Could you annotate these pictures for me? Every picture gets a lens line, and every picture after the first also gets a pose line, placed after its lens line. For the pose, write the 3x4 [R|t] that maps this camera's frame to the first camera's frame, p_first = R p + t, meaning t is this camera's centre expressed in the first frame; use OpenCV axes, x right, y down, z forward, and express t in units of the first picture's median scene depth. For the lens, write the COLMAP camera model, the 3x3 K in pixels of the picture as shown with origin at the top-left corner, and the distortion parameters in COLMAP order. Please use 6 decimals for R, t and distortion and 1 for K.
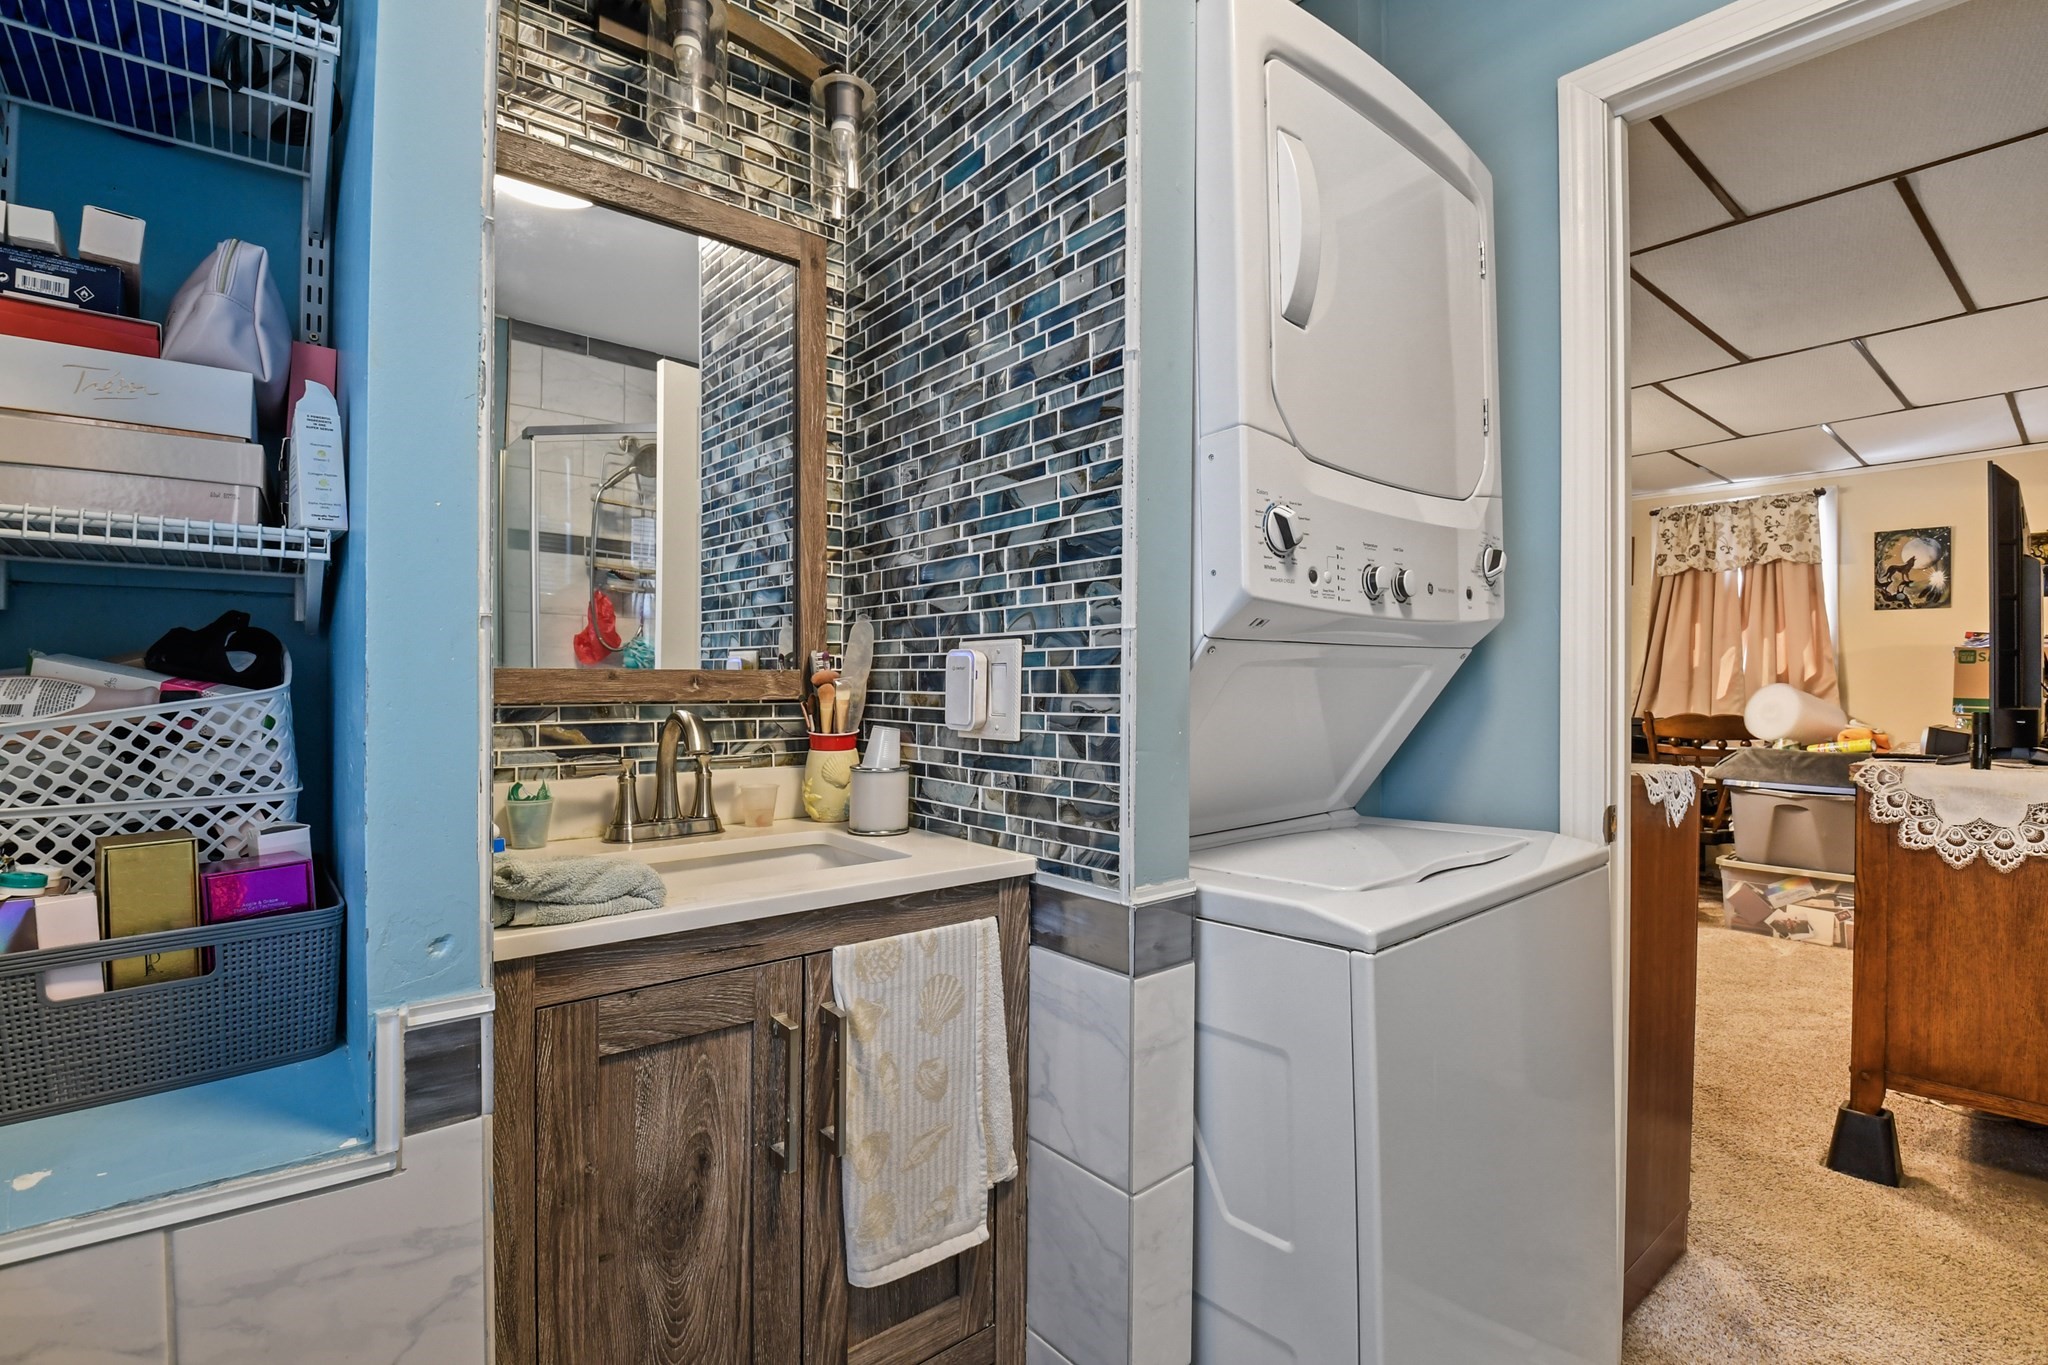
lens RADIAL K [[913.9, 0, 1025.7], [0, 913.9, 671.6], [0, 0, 1]] dist [0.001512, 0.000679]
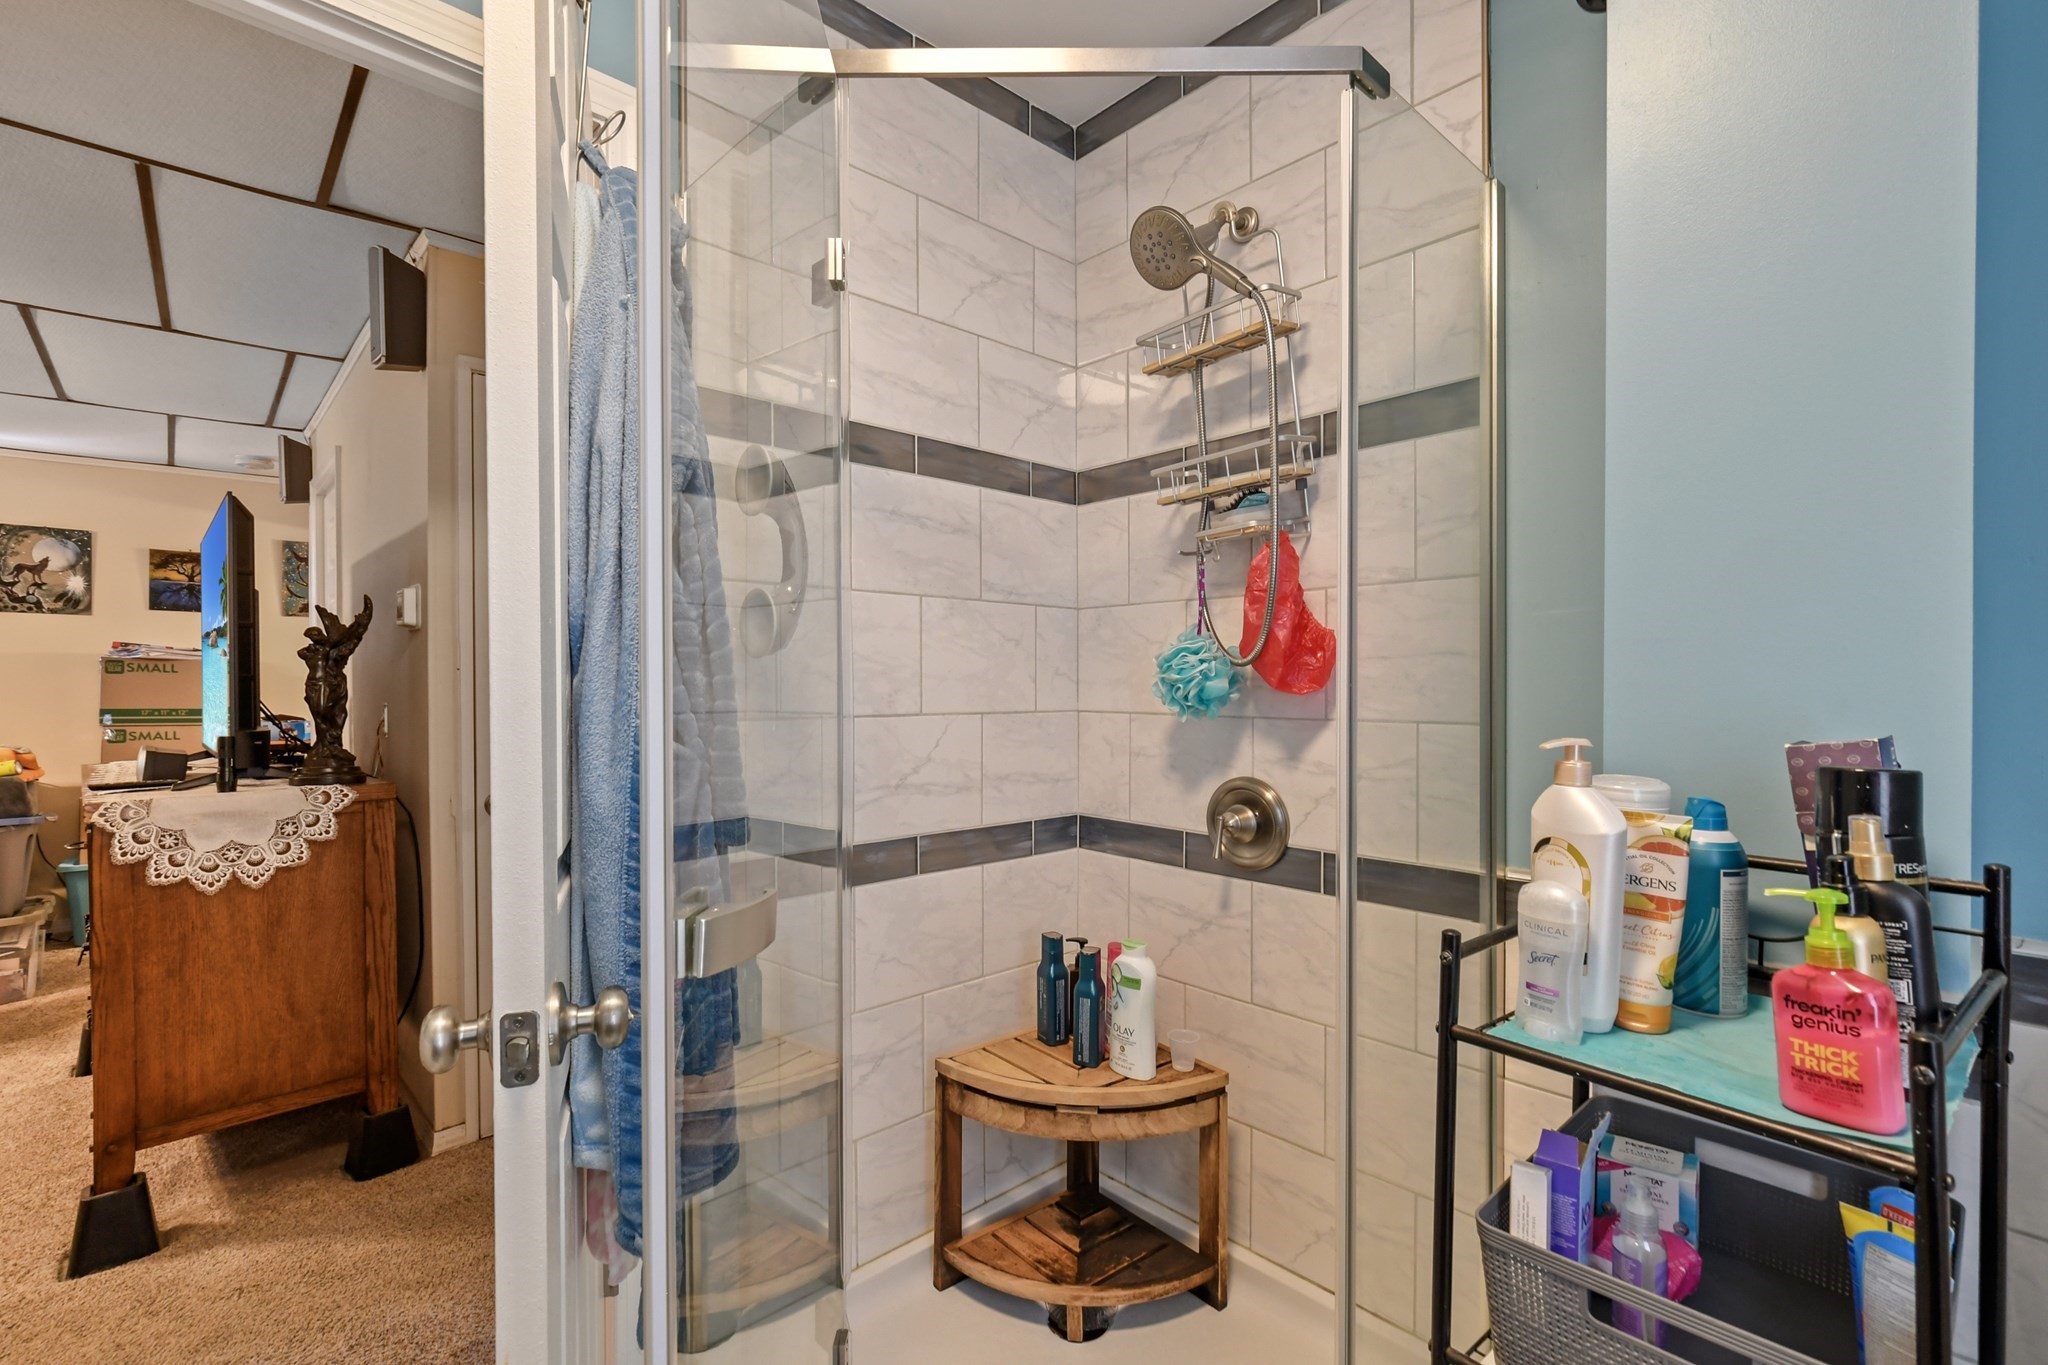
lens RADIAL K [[913.9, 0, 1030.5], [0, 913.9, 681.2], [0, 0, 1]] dist [0.001512, 0.000679]
pose [[-0.053850, -0.013250, 0.998461, -0.023269], [0.001987, 0.999909, 0.013376, -0.027811], [-0.998547, 0.002705, -0.053819, 0.154115]]
